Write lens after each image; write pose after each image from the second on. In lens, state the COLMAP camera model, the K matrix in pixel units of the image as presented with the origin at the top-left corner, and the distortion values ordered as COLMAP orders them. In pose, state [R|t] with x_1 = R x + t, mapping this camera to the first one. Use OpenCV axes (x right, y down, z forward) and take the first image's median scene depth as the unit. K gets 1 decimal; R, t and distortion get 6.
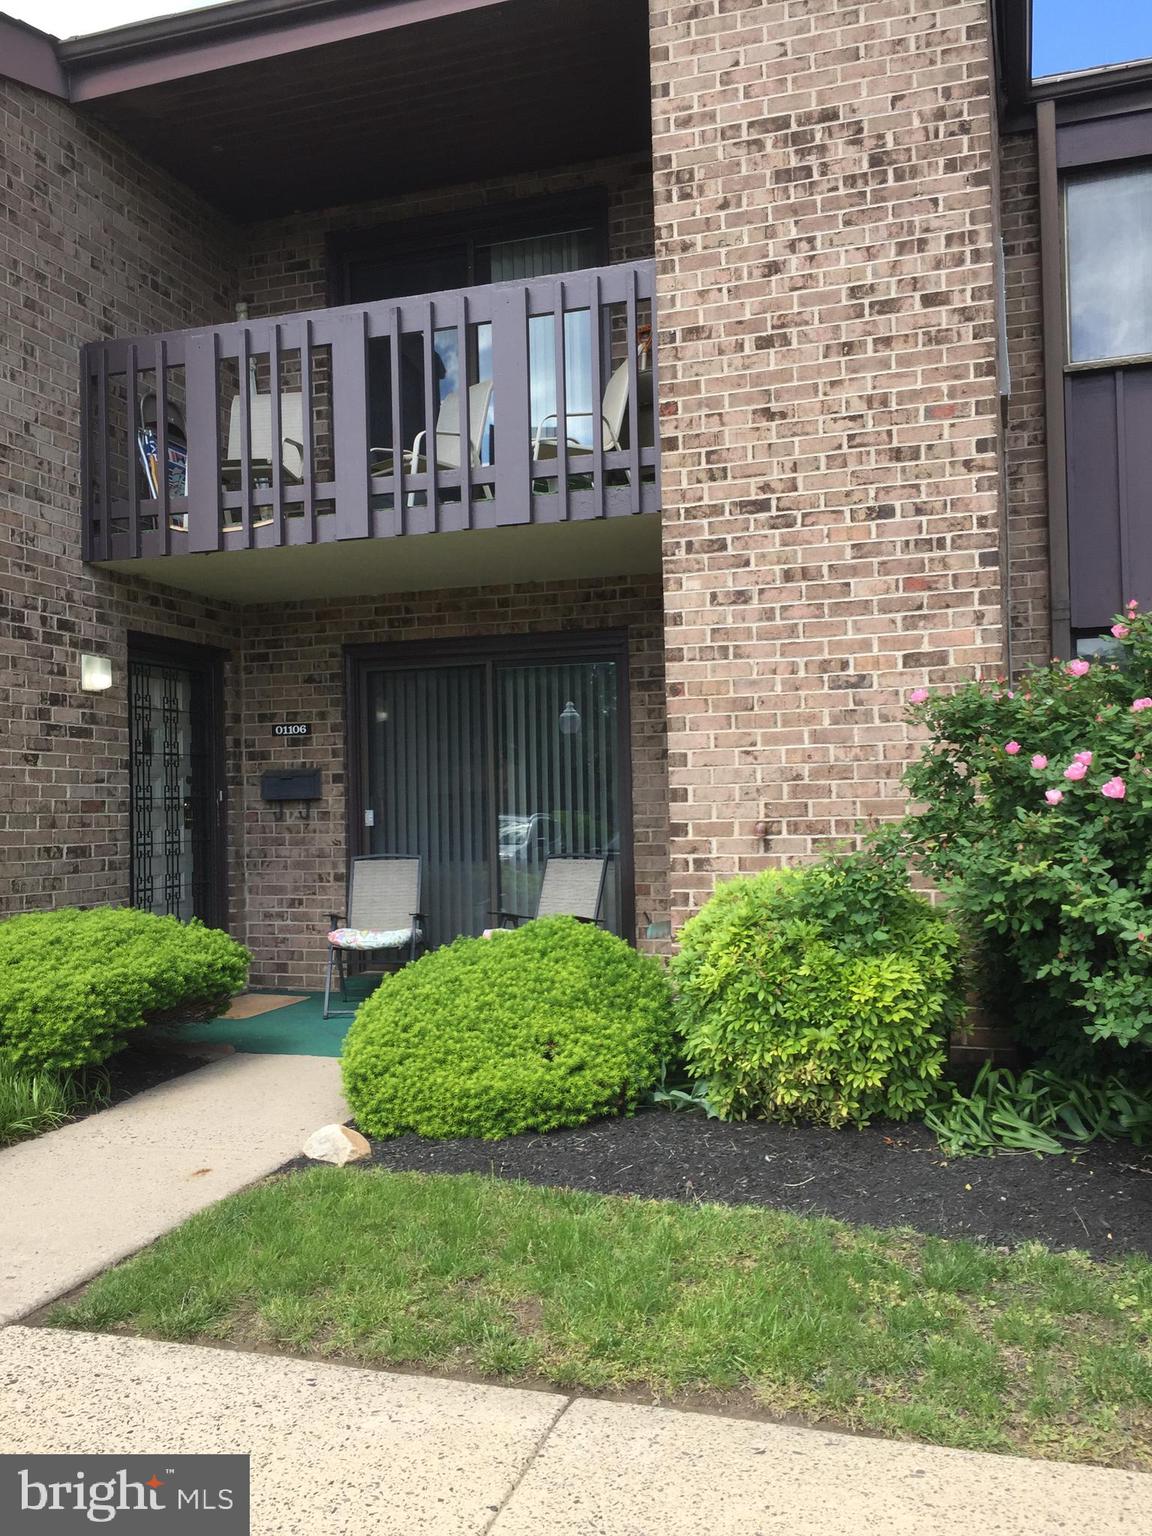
lens RADIAL K [[1294.9, 0, 576.0], [0, 1294.9, 768.0], [0, 0, 1]] dist [0.077590, -0.120475]
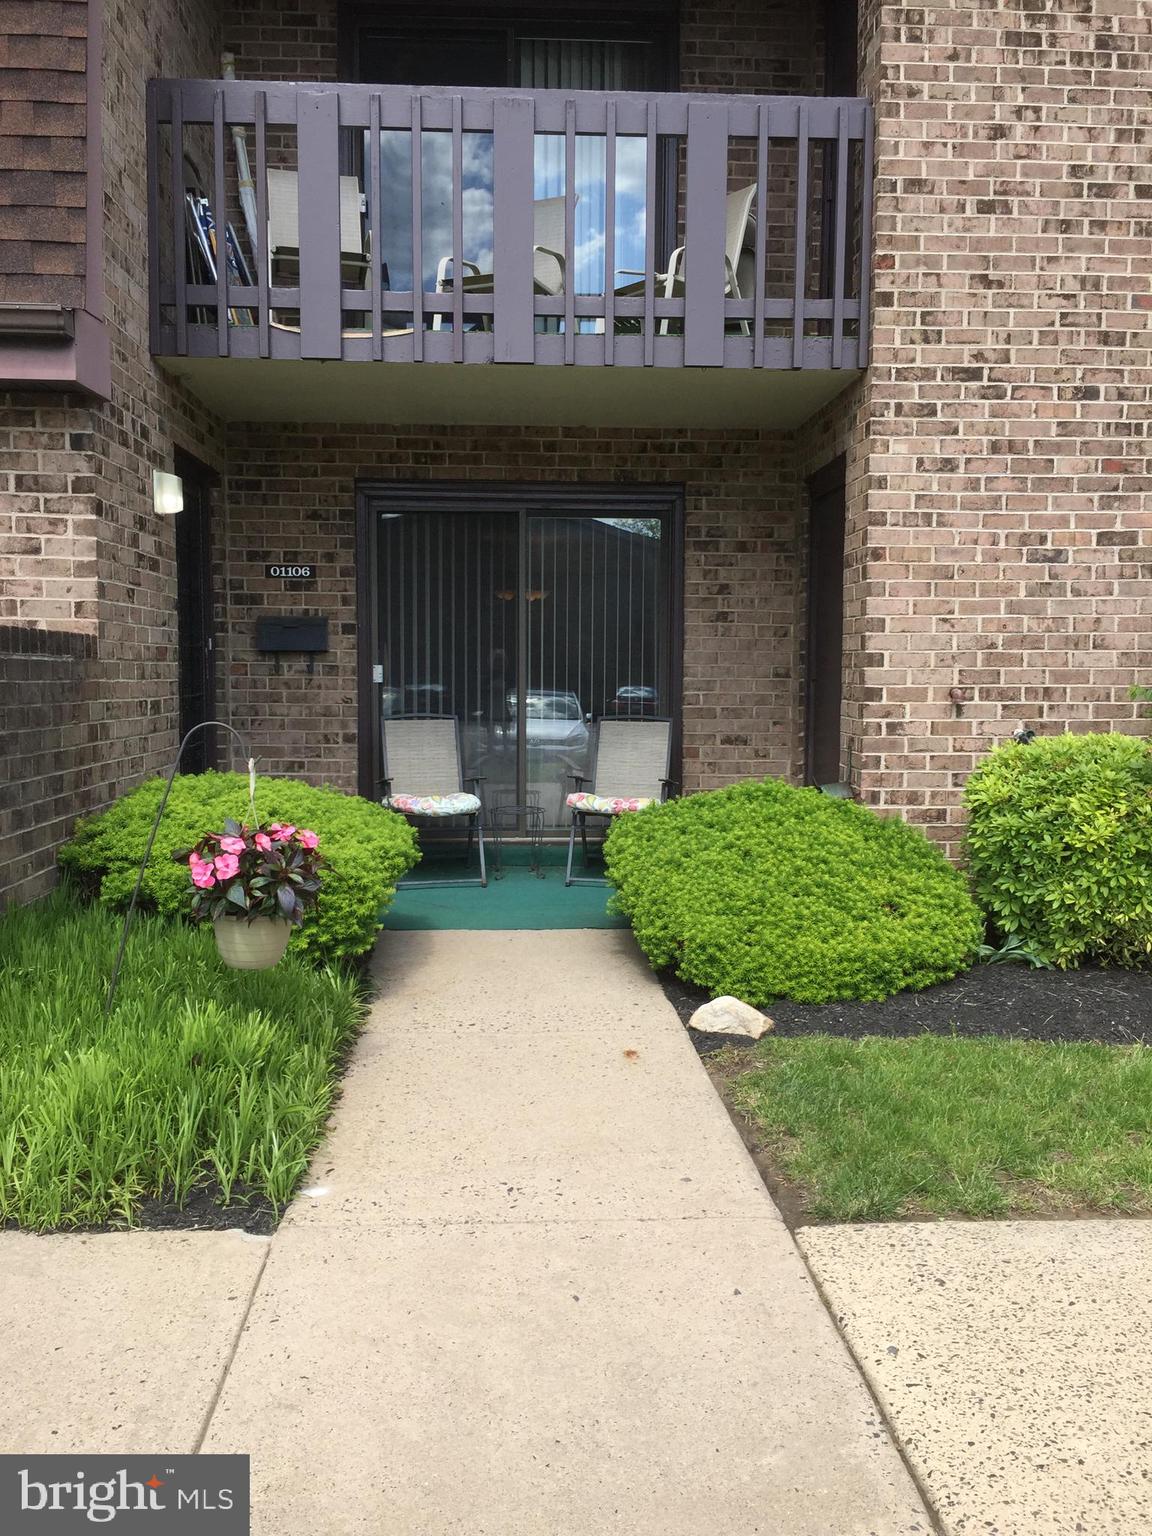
lens RADIAL K [[1294.9, 0, 576.0], [0, 1294.9, 768.0], [0, 0, 1]] dist [0.077590, -0.120475]
pose [[0.933004, -0.003803, 0.359846, -0.511904], [-0.034878, 0.994281, 0.100938, 0.010501], [-0.358172, -0.106726, 0.927536, 0.136227]]
